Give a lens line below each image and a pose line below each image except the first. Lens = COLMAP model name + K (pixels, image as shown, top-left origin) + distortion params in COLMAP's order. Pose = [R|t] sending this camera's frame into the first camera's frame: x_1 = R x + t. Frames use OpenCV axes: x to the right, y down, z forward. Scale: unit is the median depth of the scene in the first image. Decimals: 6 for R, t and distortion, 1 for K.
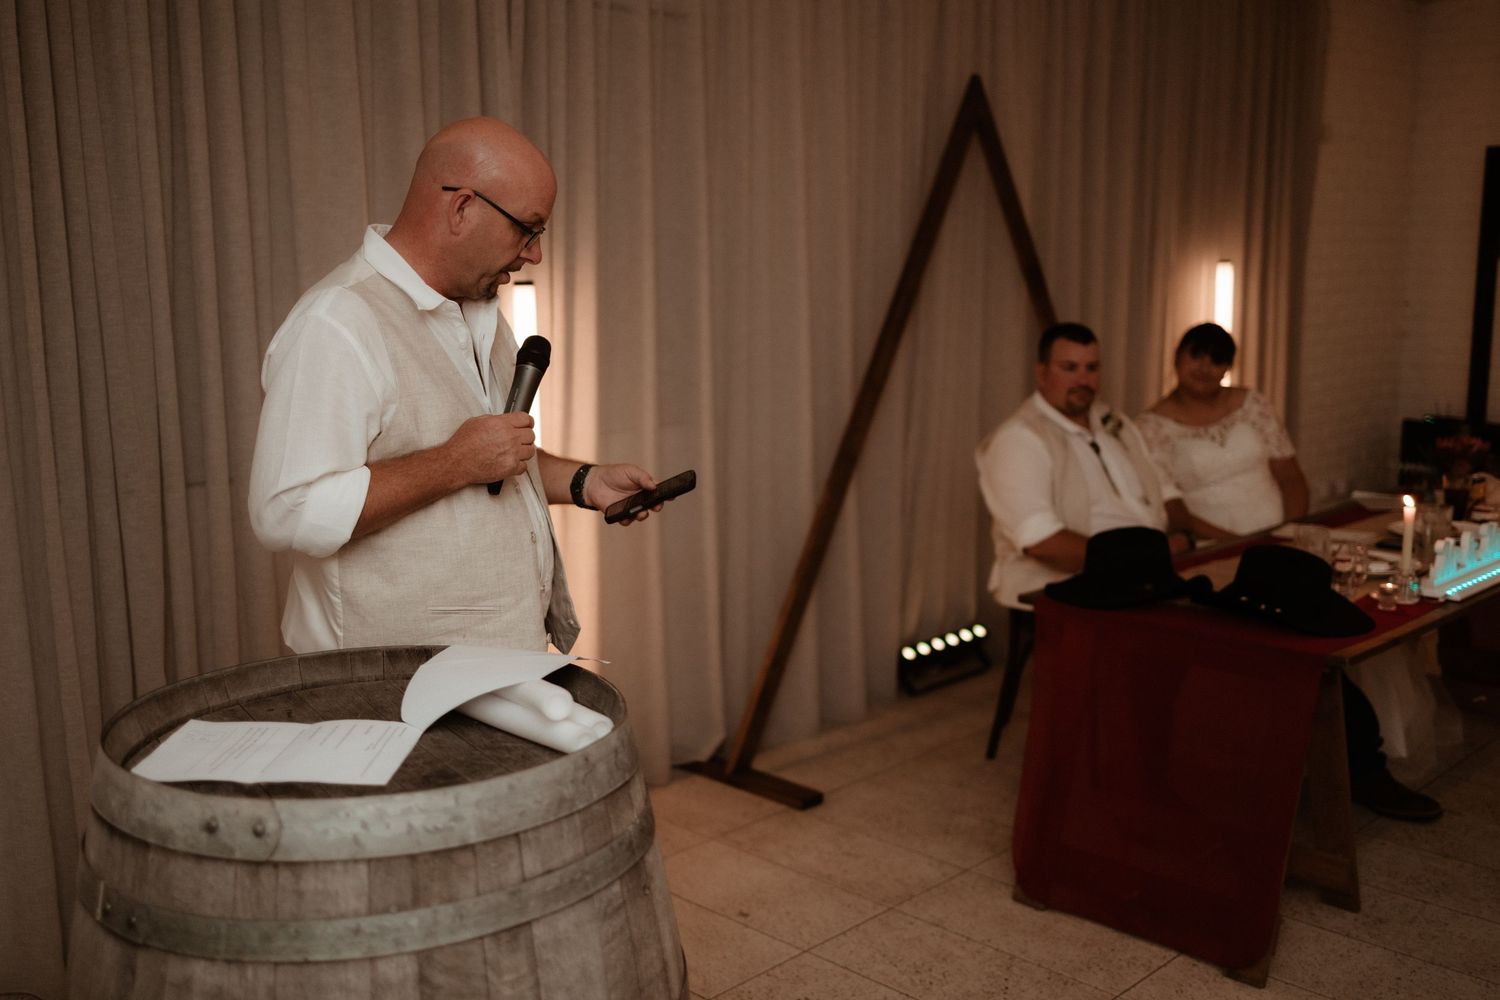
lens RADIAL K [[1488.9, 0, 750.8], [0, 1488.9, 462.8], [0, 0, 1]] dist [0.014117, 0.004286]
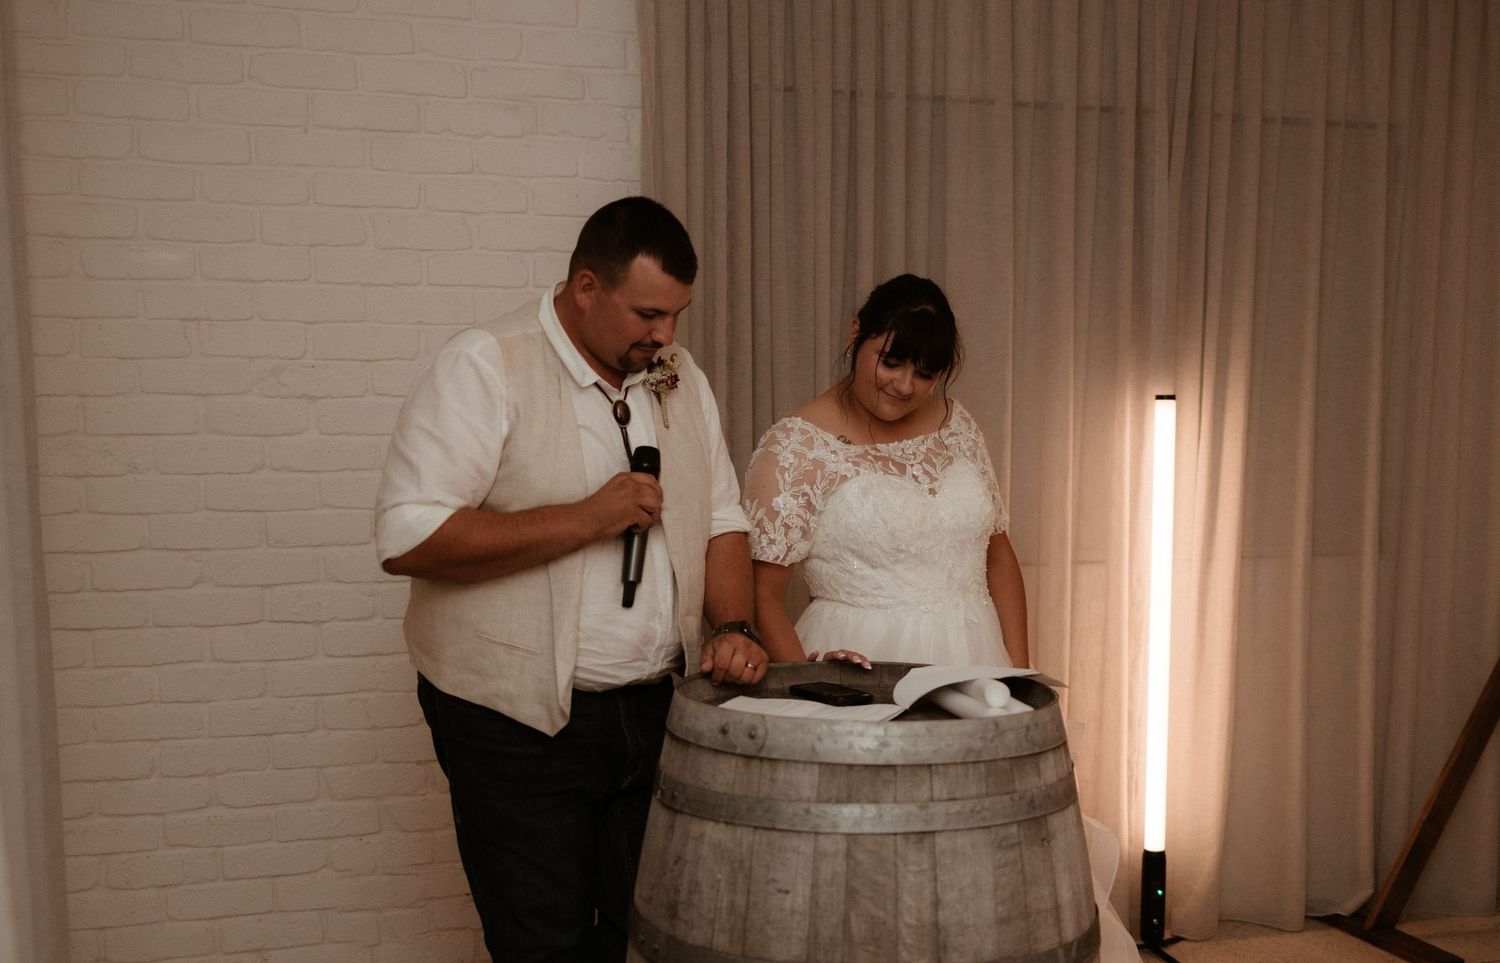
lens RADIAL K [[1512.7, 0, 750.0], [0, 1512.7, 481.5], [0, 0, 1]] dist [0.000648, 0.246711]
pose [[0.901431, 0.047765, -0.430279, 0.271236], [-0.077296, 0.995682, -0.051405, 0.077999], [0.425966, 0.079597, 0.901231, -0.314875]]
